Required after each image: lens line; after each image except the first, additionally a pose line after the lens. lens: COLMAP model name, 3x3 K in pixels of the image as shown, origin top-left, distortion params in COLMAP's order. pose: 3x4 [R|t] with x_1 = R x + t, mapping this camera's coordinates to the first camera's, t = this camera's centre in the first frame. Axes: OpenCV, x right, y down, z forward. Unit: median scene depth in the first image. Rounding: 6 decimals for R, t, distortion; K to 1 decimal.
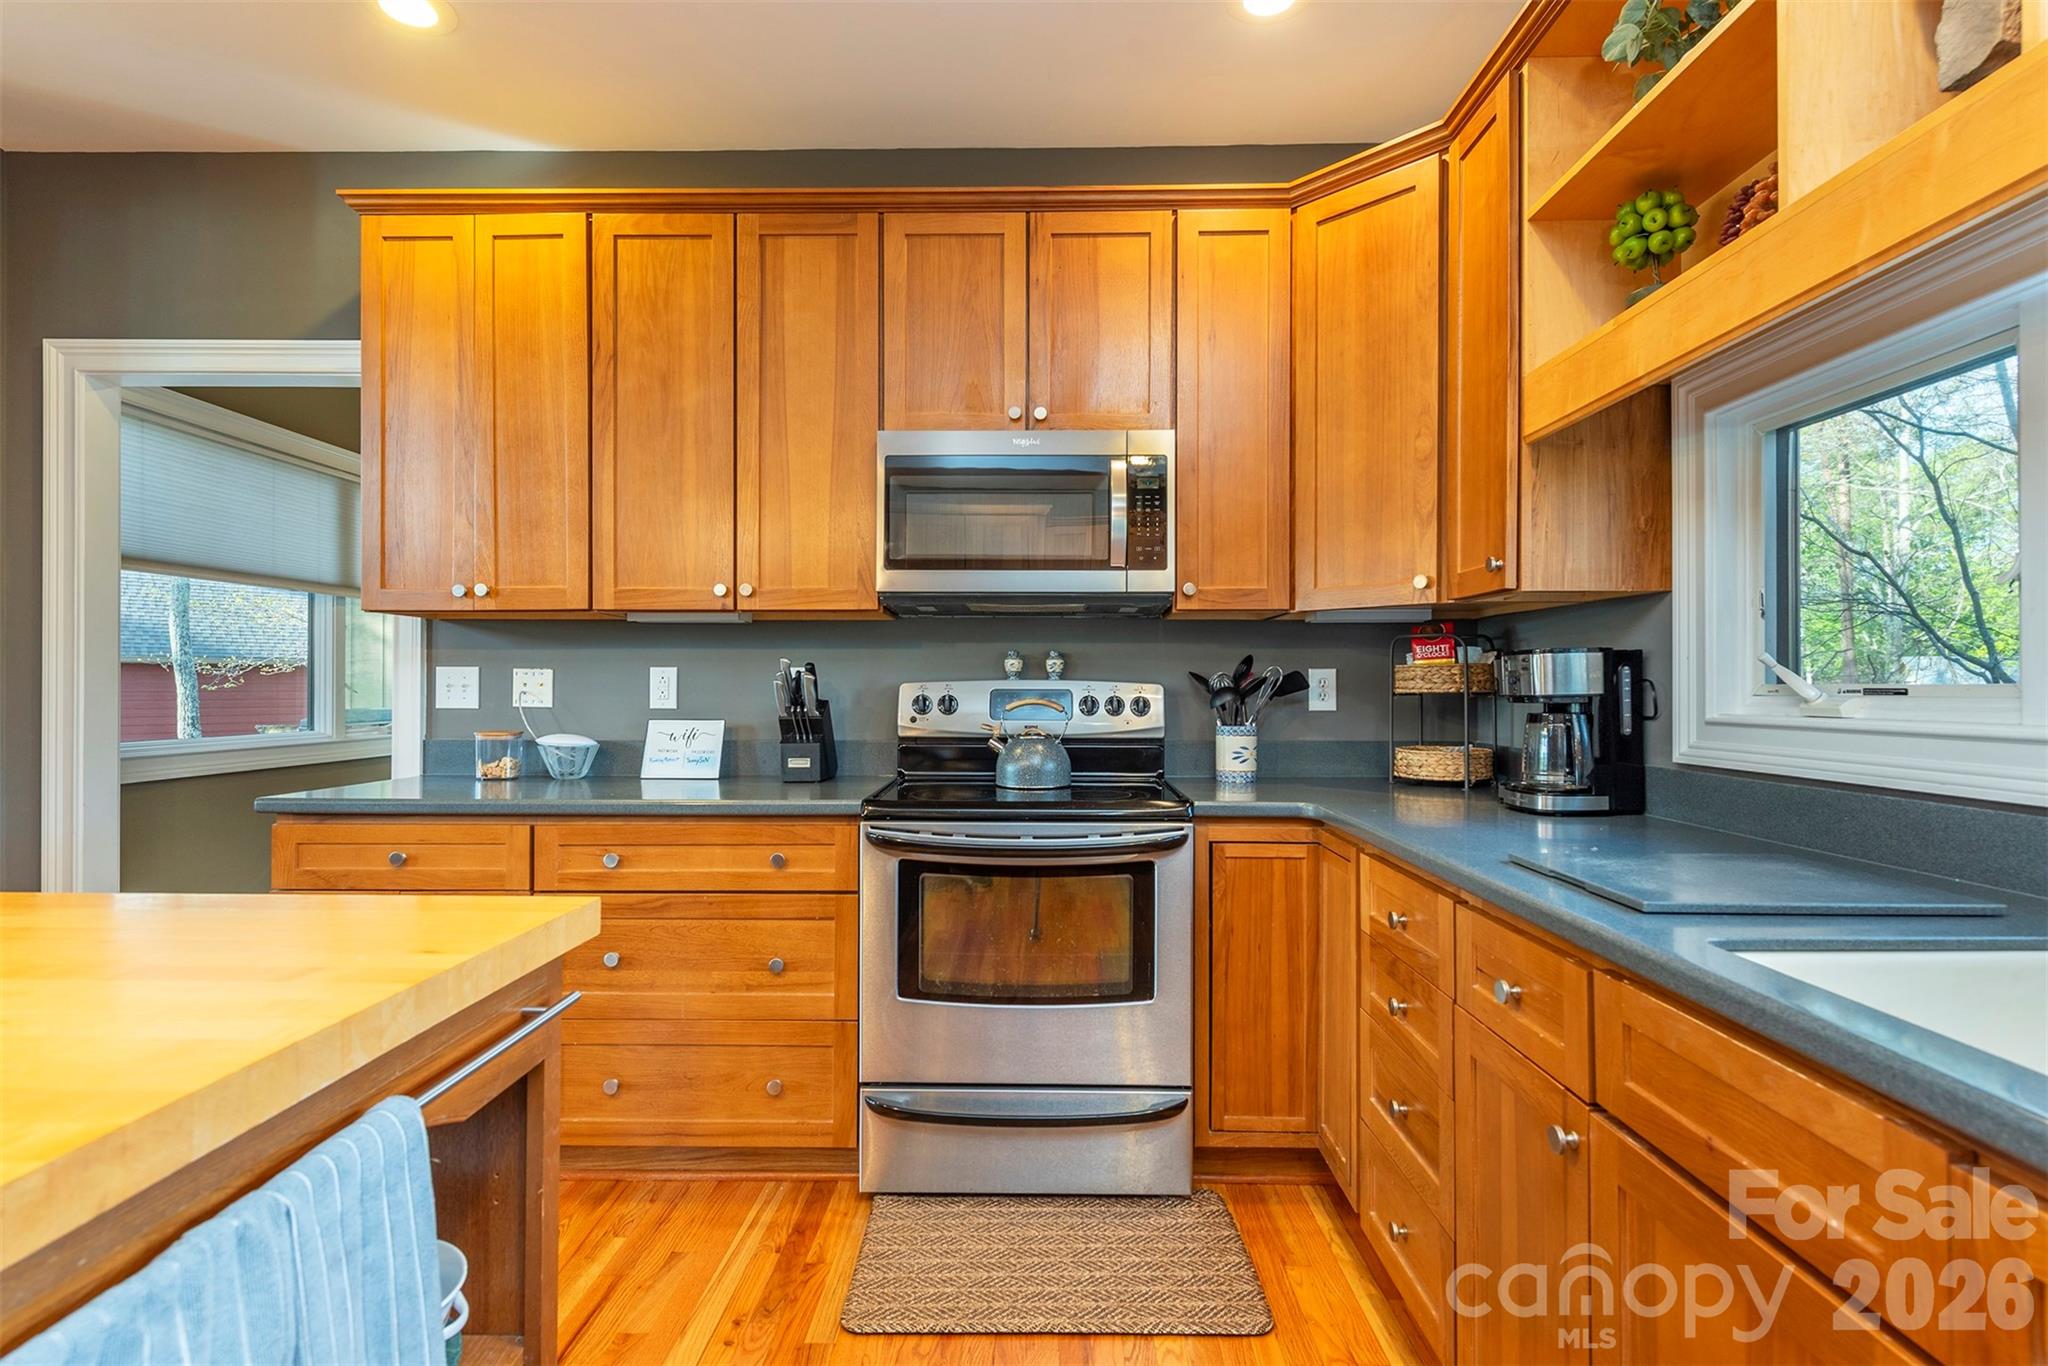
lens RADIAL K [[998.7, 0, 1030.2], [0, 998.7, 687.0], [0, 0, 1]] dist [0.045635, 0.000166]
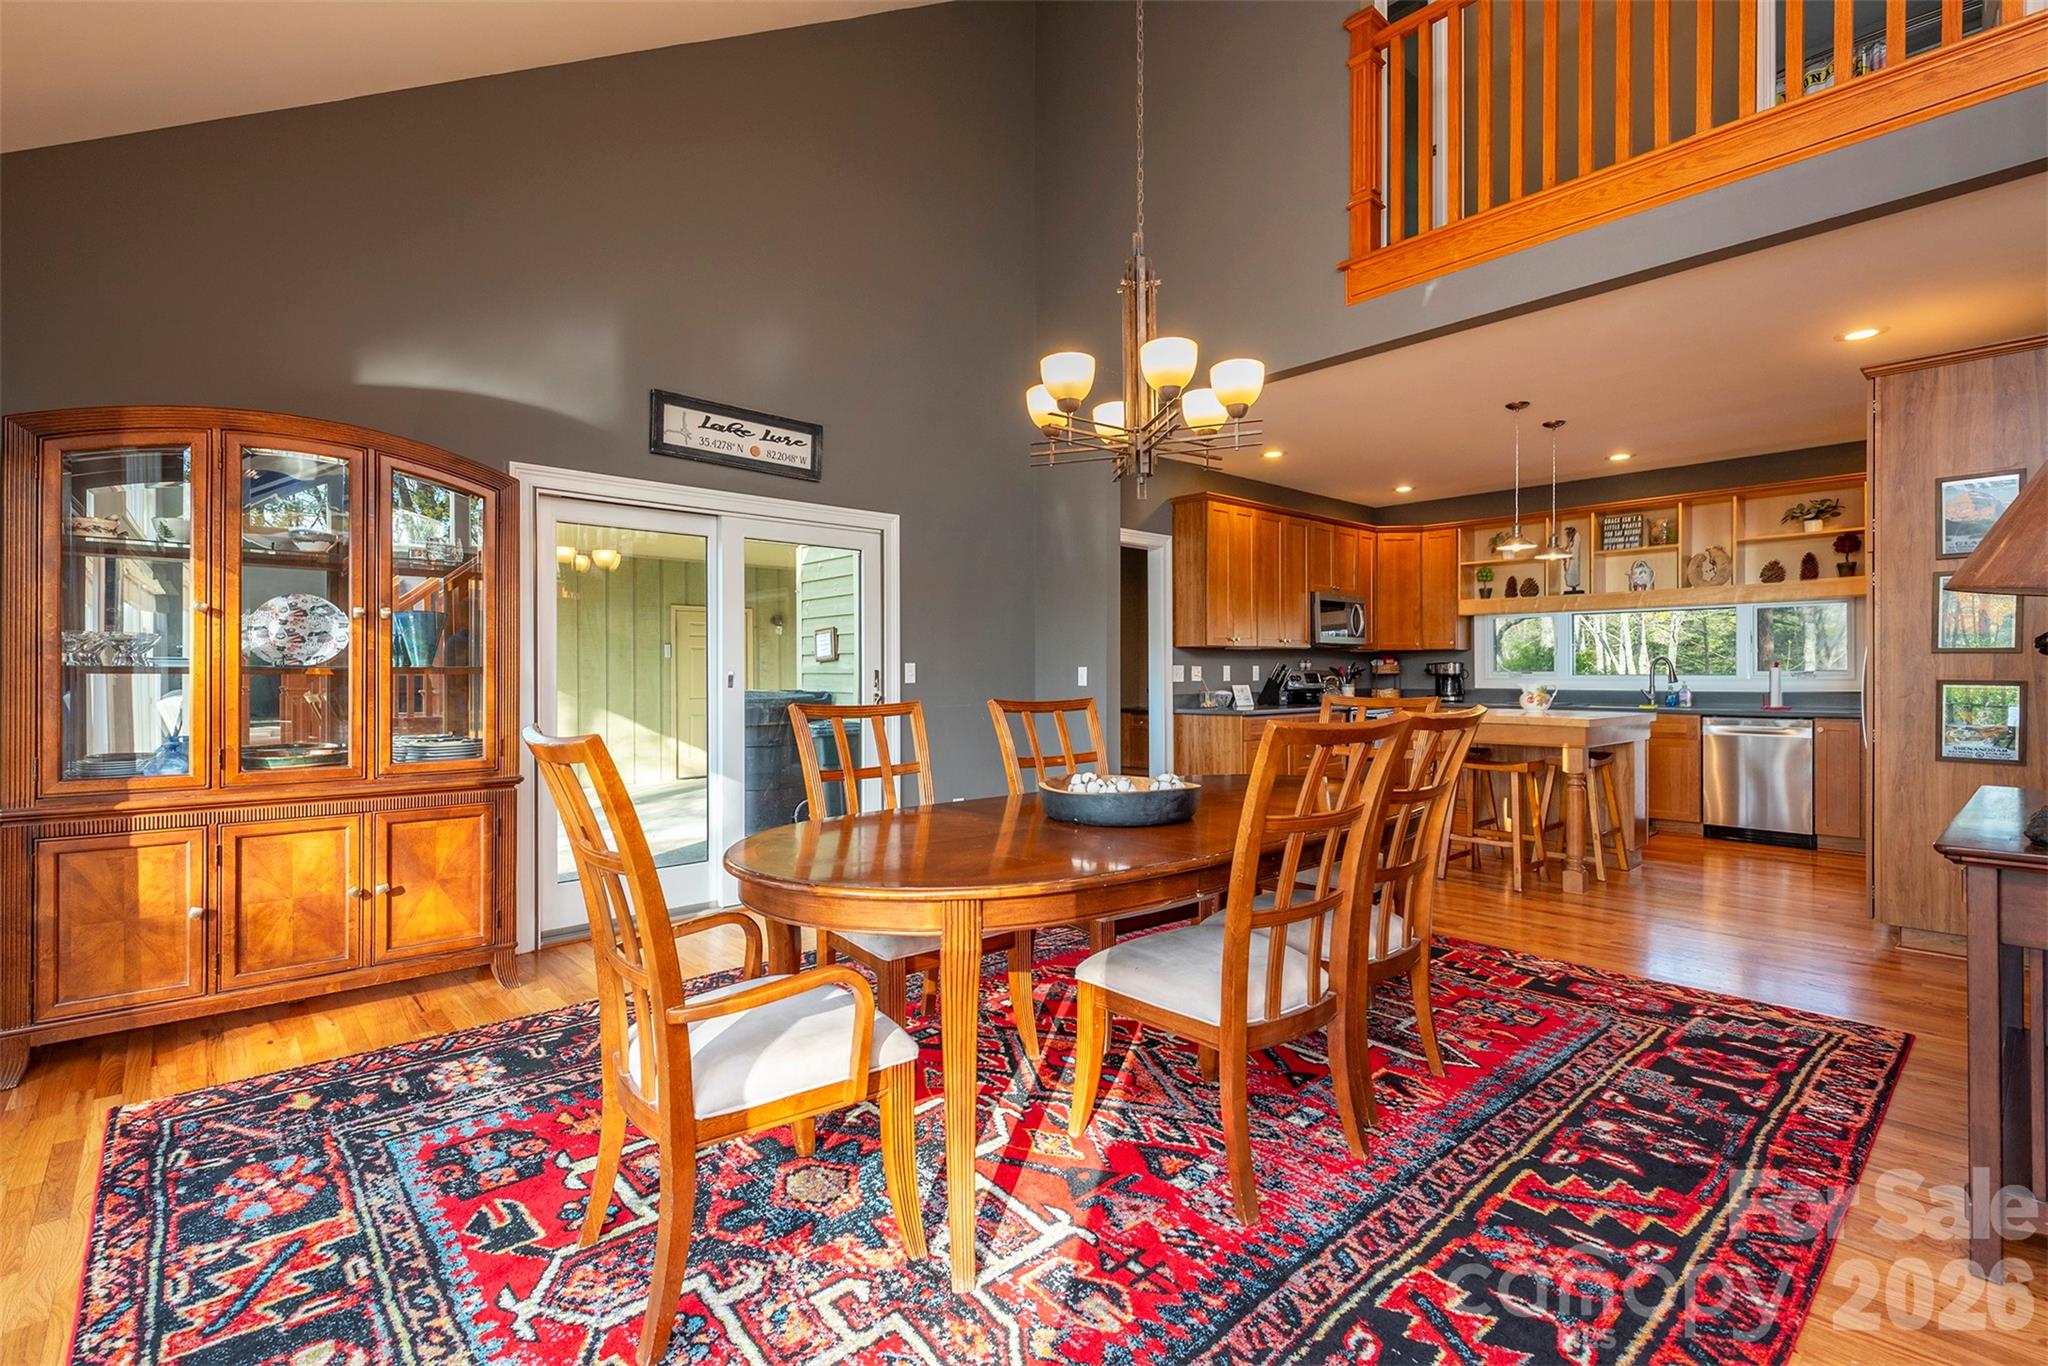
lens RADIAL K [[942.0, 0, 1023.3], [0, 942.0, 655.0], [0, 0, 1]] dist [0.021070, -0.005970]
pose [[0.730816, 0.009630, 0.682506, -3.021773], [-0.000018, 0.999901, -0.014089, -0.014672], [-0.682574, 0.010284, 0.730744, -0.571578]]
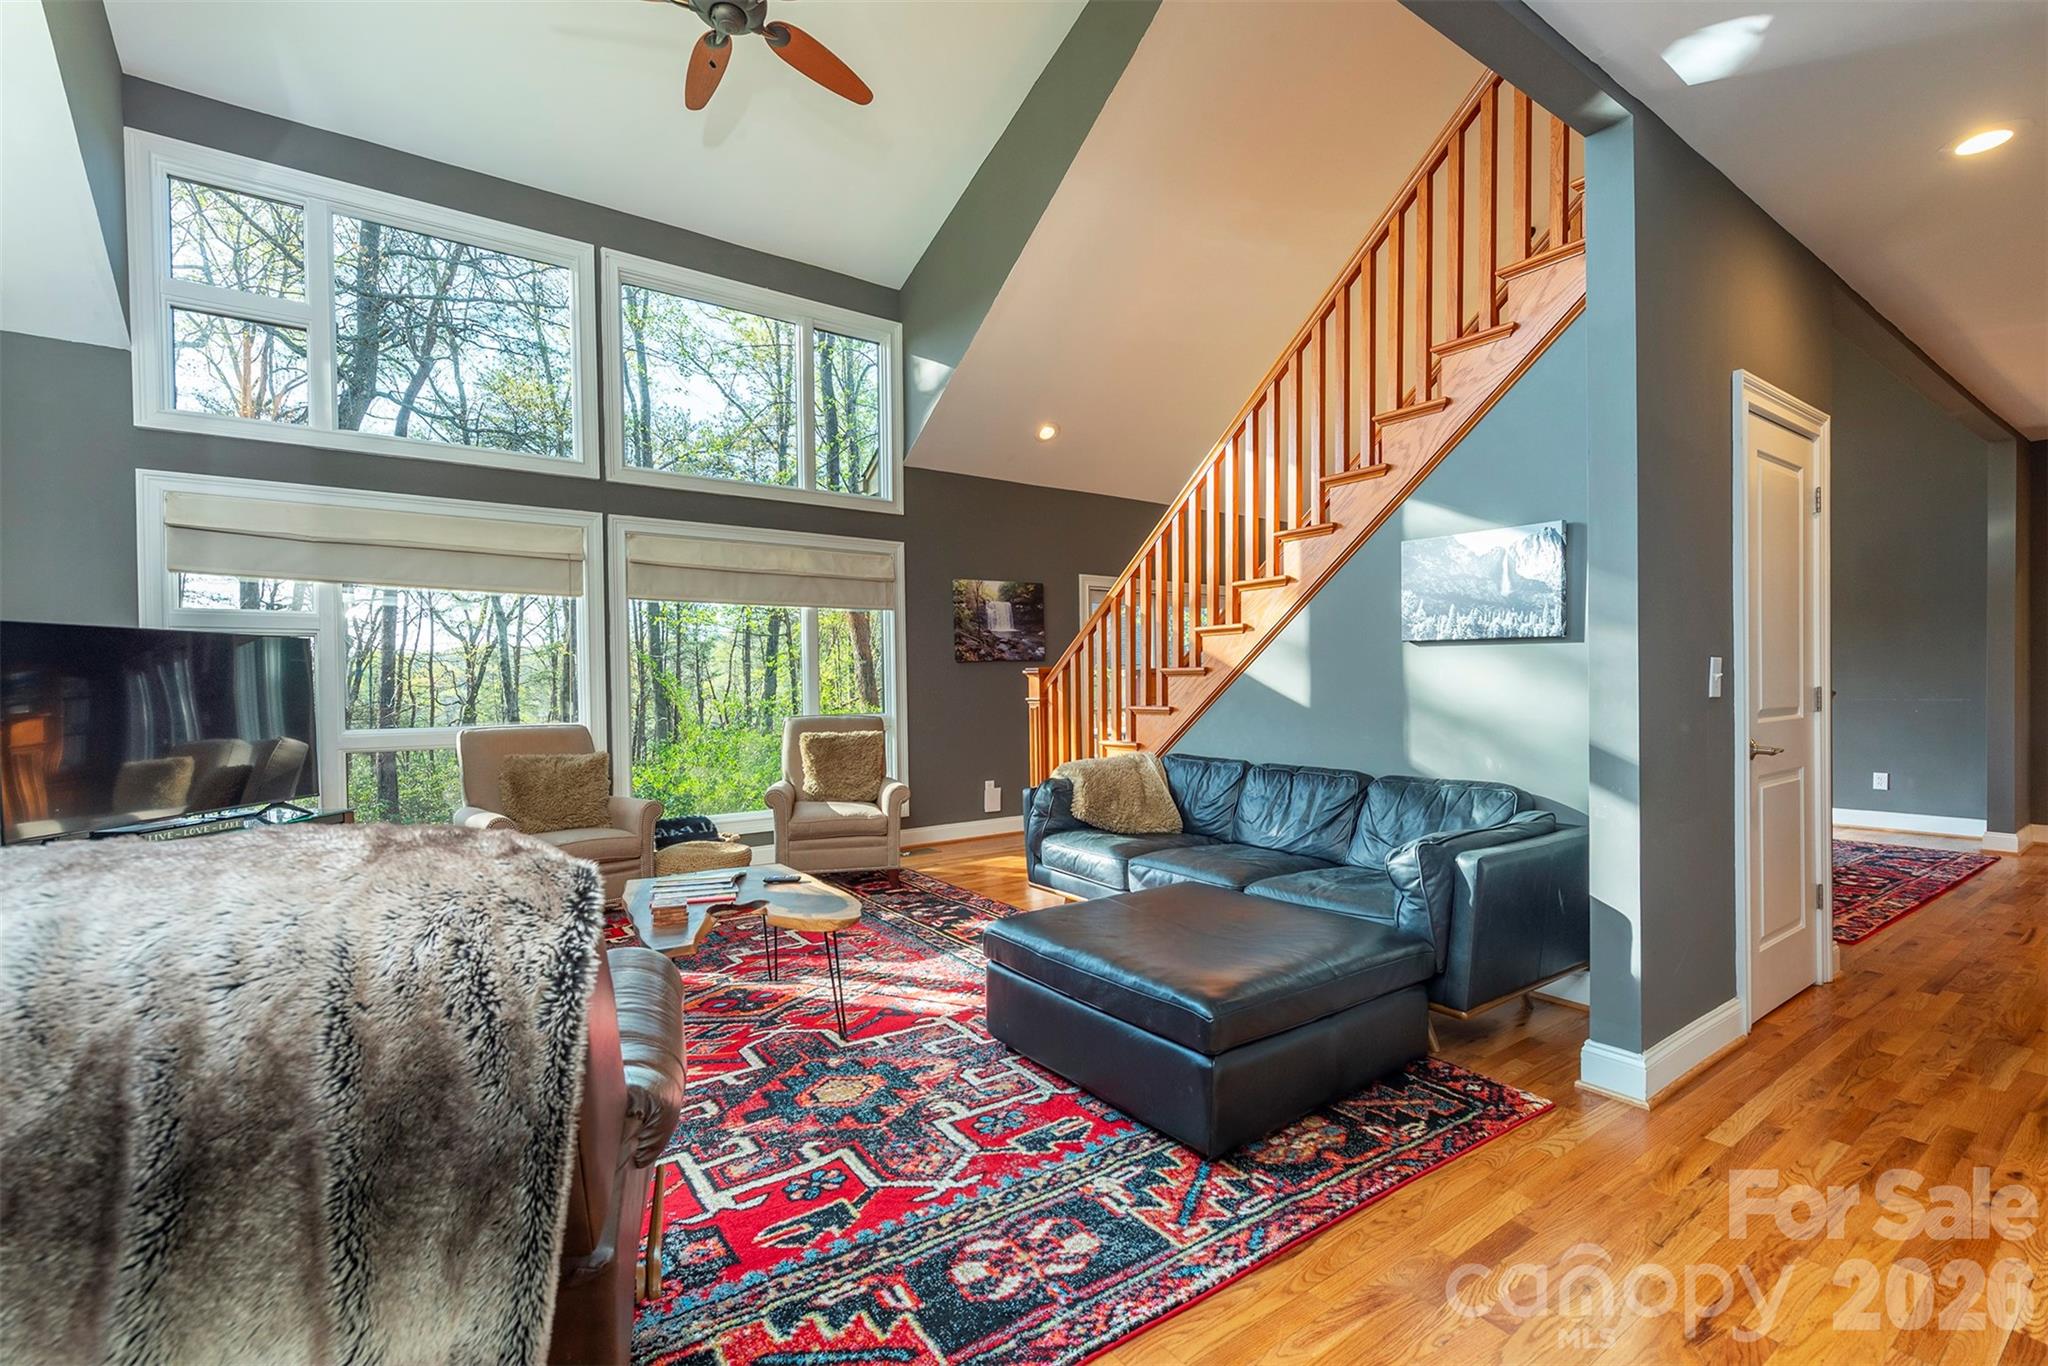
lens RADIAL K [[887.3, 0, 1035.4], [0, 887.3, 692.8], [0, 0, 1]] dist [0.012451, -0.002407]
pose [[-0.585166, -0.009880, 0.810853, -3.550543], [0.005840, 0.999848, 0.016398, -0.023749], [-0.810893, 0.014331, -0.585020, 0.645957]]
